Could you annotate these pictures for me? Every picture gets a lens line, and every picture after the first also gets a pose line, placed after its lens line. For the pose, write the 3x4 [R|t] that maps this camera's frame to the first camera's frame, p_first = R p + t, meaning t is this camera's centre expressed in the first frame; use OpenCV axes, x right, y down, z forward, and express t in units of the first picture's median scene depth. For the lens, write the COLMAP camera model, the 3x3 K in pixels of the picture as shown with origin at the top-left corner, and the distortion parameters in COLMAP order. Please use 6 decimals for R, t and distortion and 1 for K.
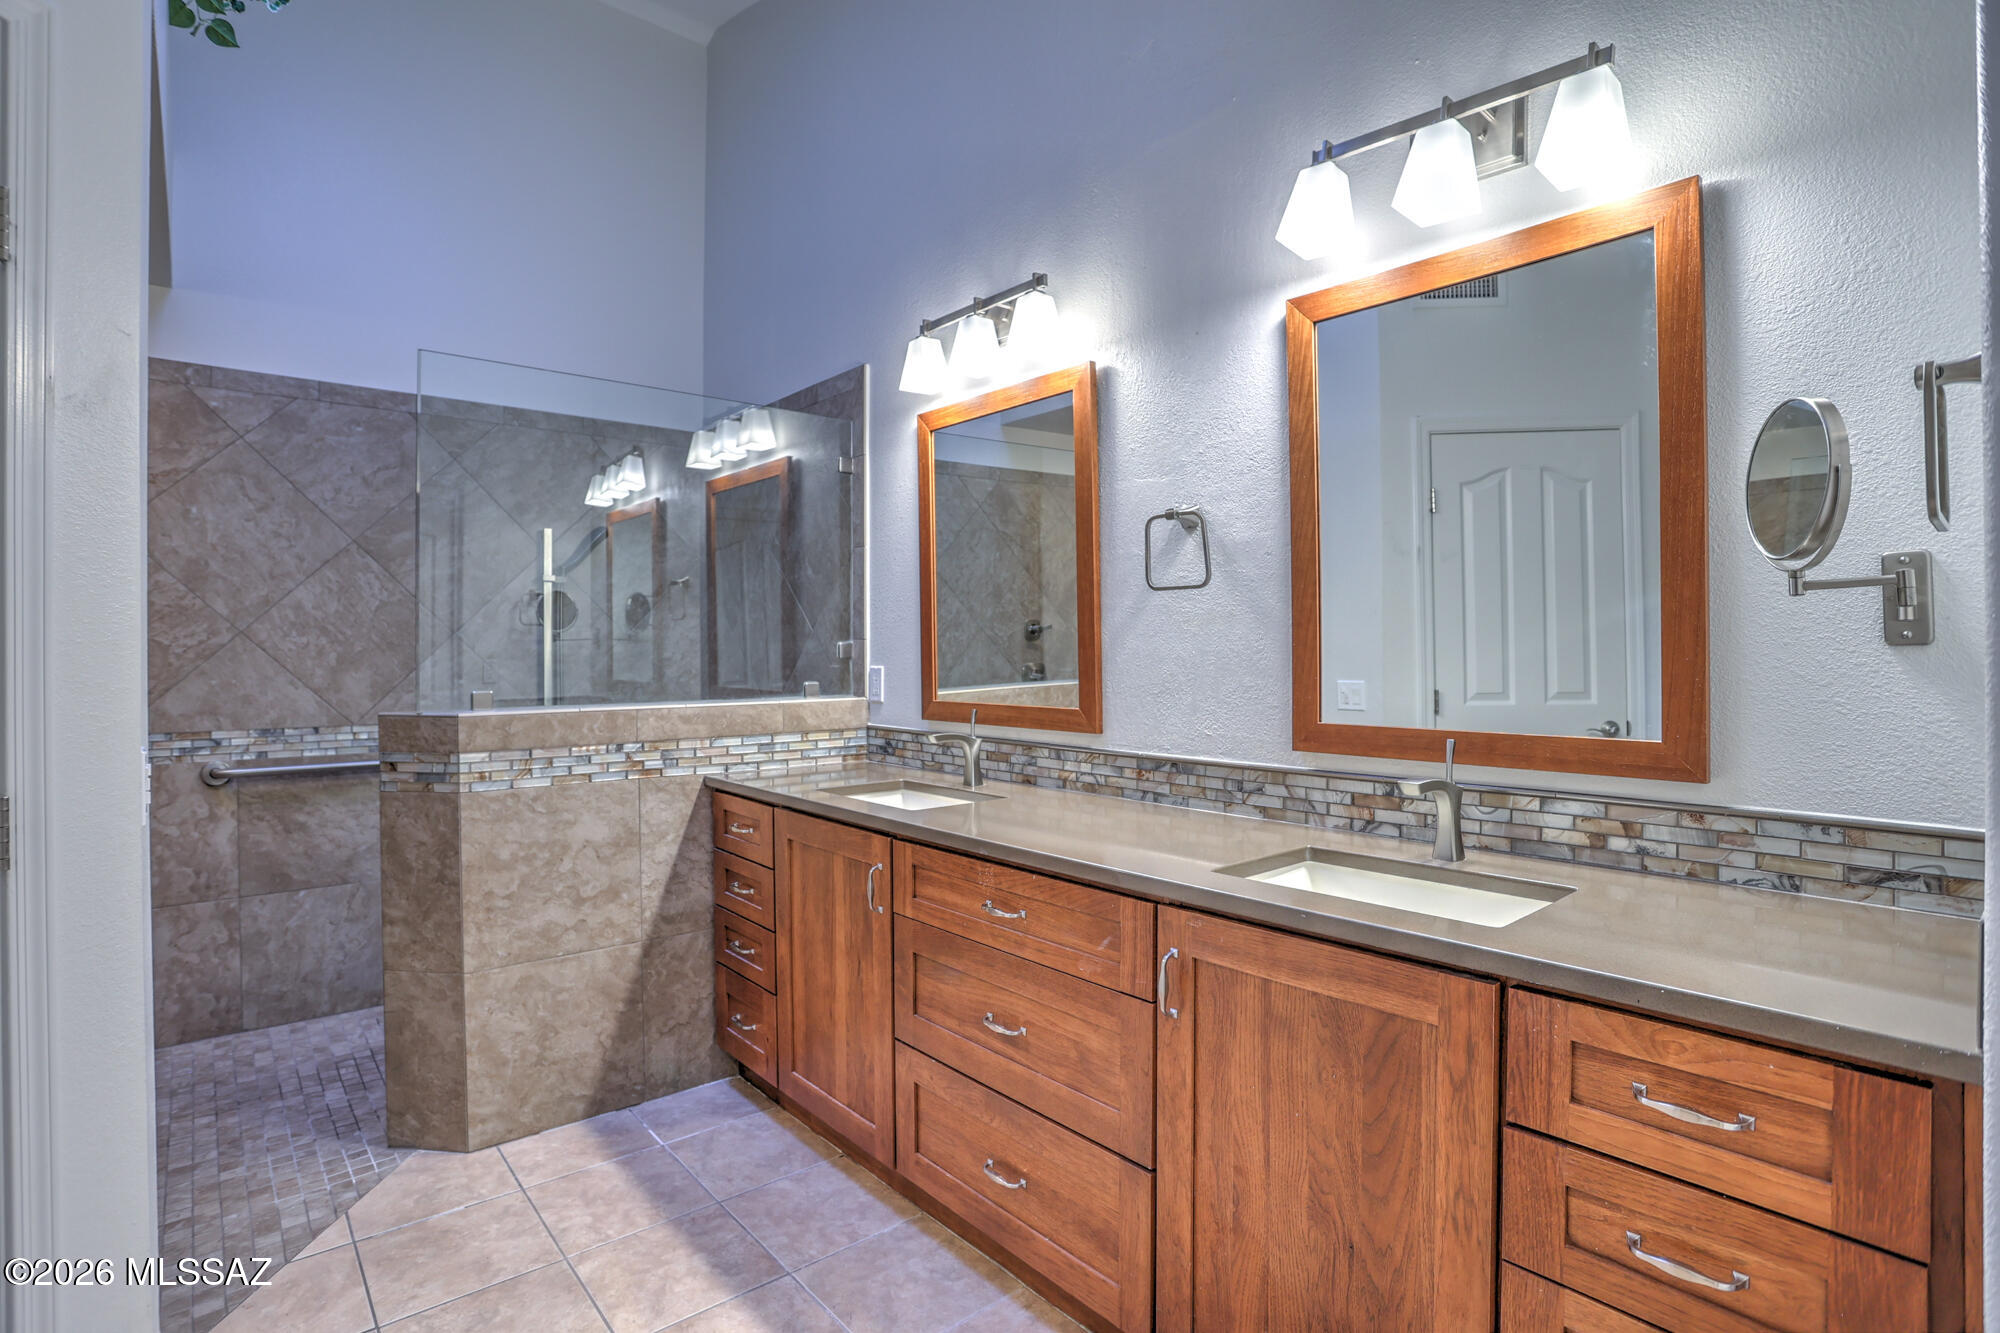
lens RADIAL K [[975.6, 0, 992.5], [0, 975.6, 656.3], [0, 0, 1]] dist [-0.079137, 0.031594]
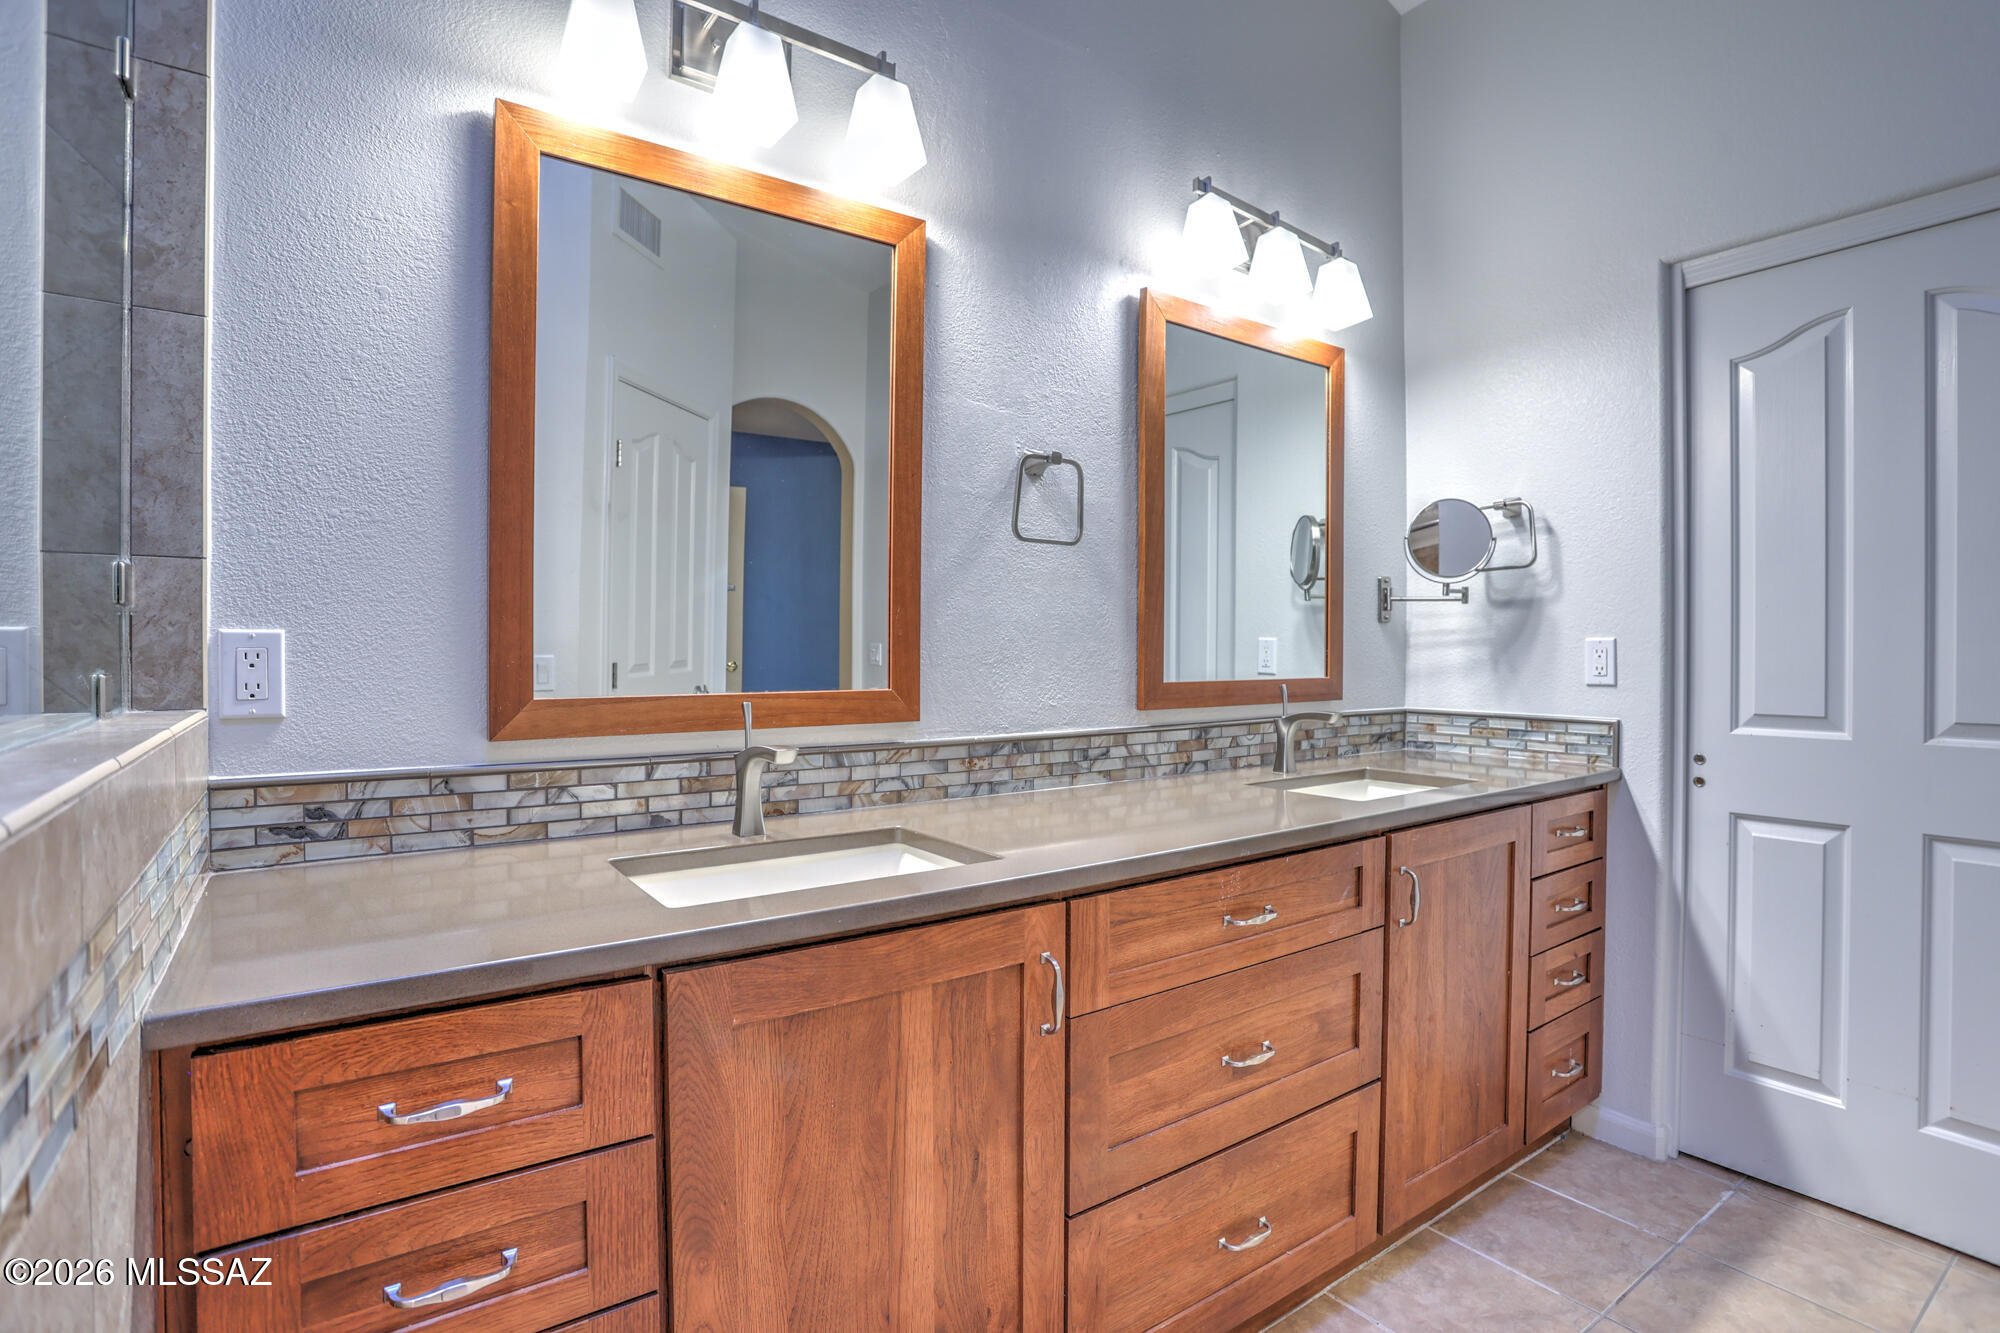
lens RADIAL K [[975.6, 0, 992.5], [0, 975.6, 656.3], [0, 0, 1]] dist [-0.079137, 0.031594]
pose [[0.084344, -0.003530, 0.996430, -0.692601], [0.002722, 0.999991, 0.003312, 0.030362], [-0.996433, 0.002433, 0.084353, 0.964268]]
